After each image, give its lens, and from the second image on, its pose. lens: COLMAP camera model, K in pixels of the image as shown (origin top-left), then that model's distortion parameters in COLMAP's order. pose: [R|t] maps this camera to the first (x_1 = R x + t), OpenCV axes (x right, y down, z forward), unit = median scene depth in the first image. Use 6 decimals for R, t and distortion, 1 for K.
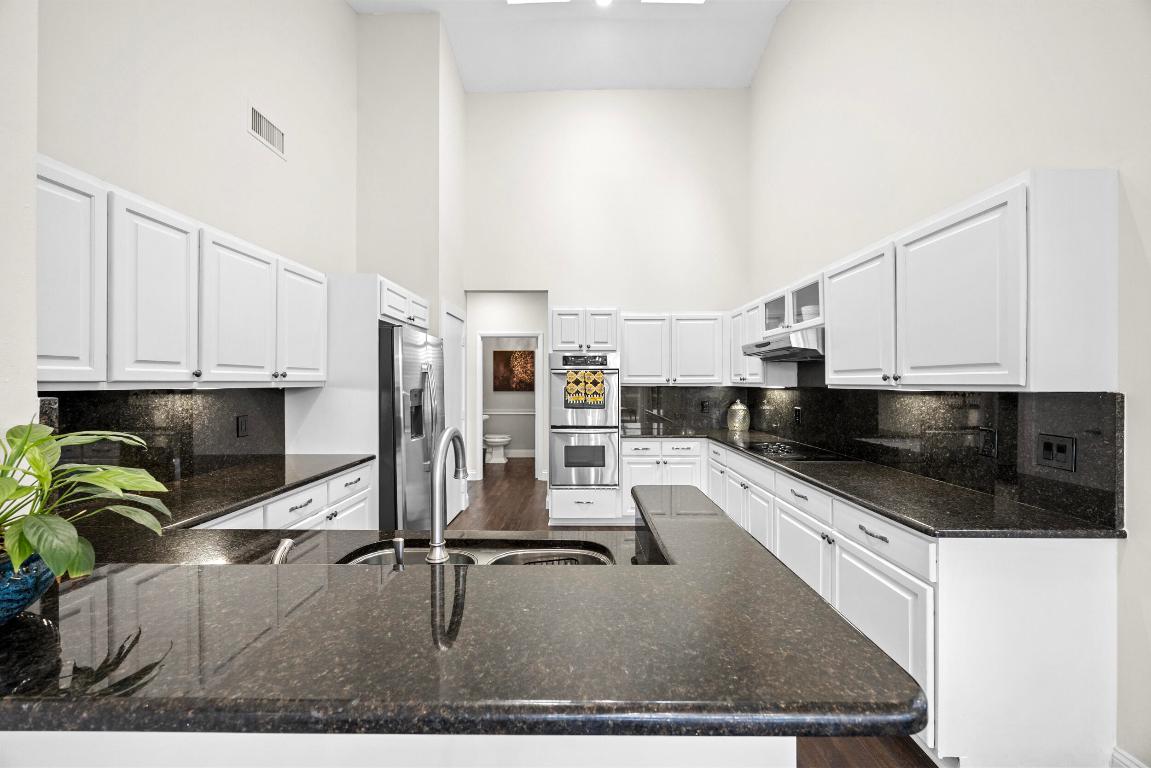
lens RADIAL K [[437.0, 0, 575.8], [0, 437.0, 384.2], [0, 0, 1]] dist [-0.001052, 0.000135]
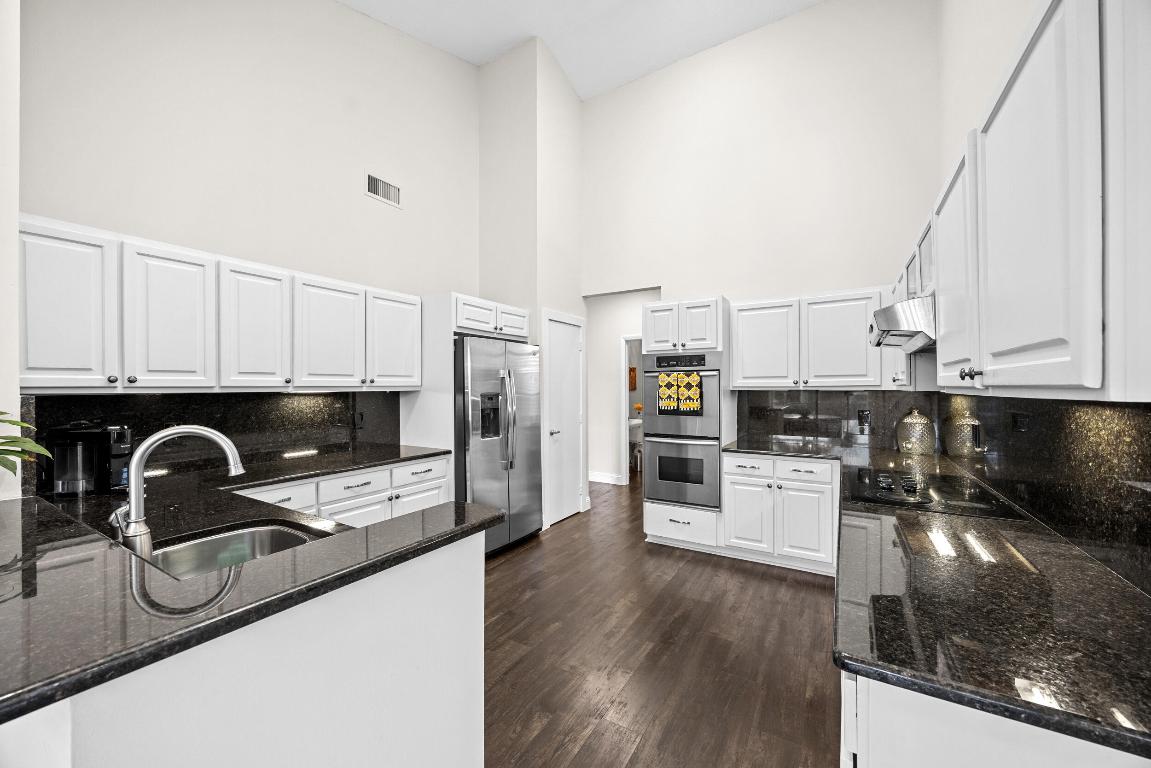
lens RADIAL K [[437.0, 0, 576.6], [0, 437.0, 386.3], [0, 0, 1]] dist [-0.001052, 0.000135]
pose [[0.858372, -0.004877, -0.513004, 0.310511], [0.002201, 0.999981, -0.005824, 0.001443], [0.513022, 0.003870, 0.858367, 0.143589]]
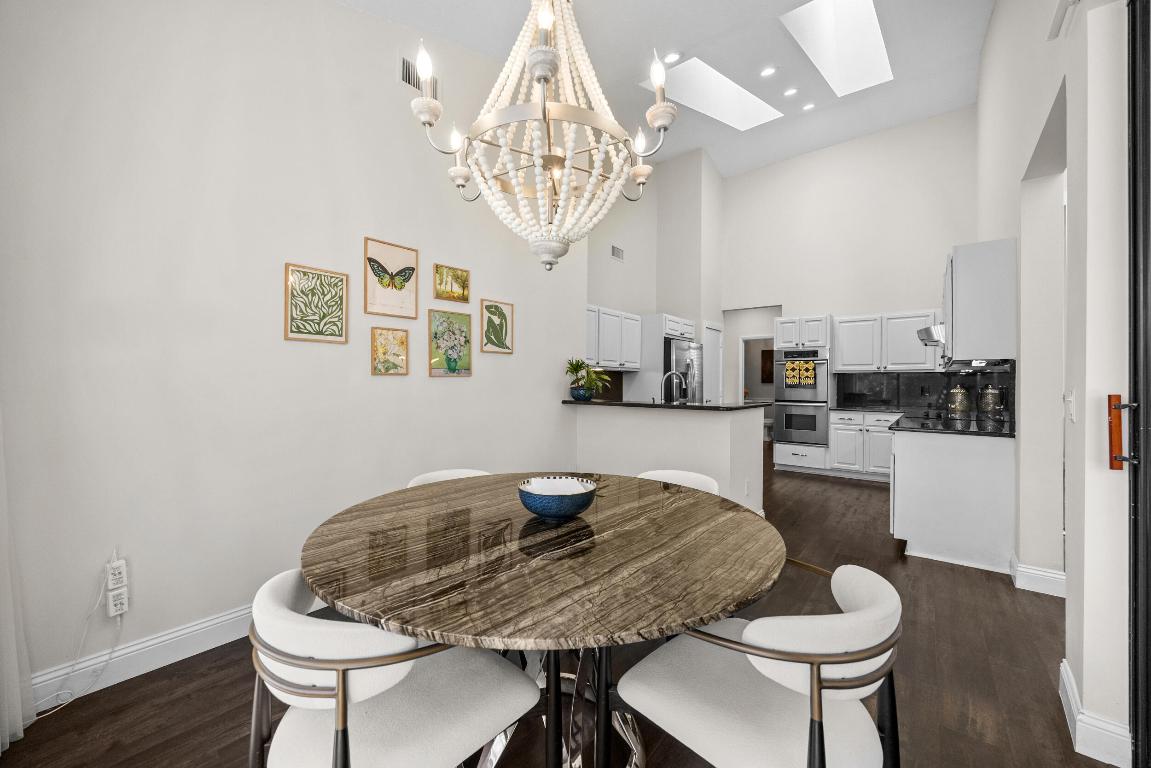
lens RADIAL K [[437.0, 0, 577.6], [0, 437.0, 380.1], [0, 0, 1]] dist [-0.001052, 0.000135]
pose [[0.785647, 0.001334, -0.618673, 0.348357], [-0.010290, 0.999888, -0.010911, 0.055336], [0.618589, 0.014938, 0.785573, -0.591645]]
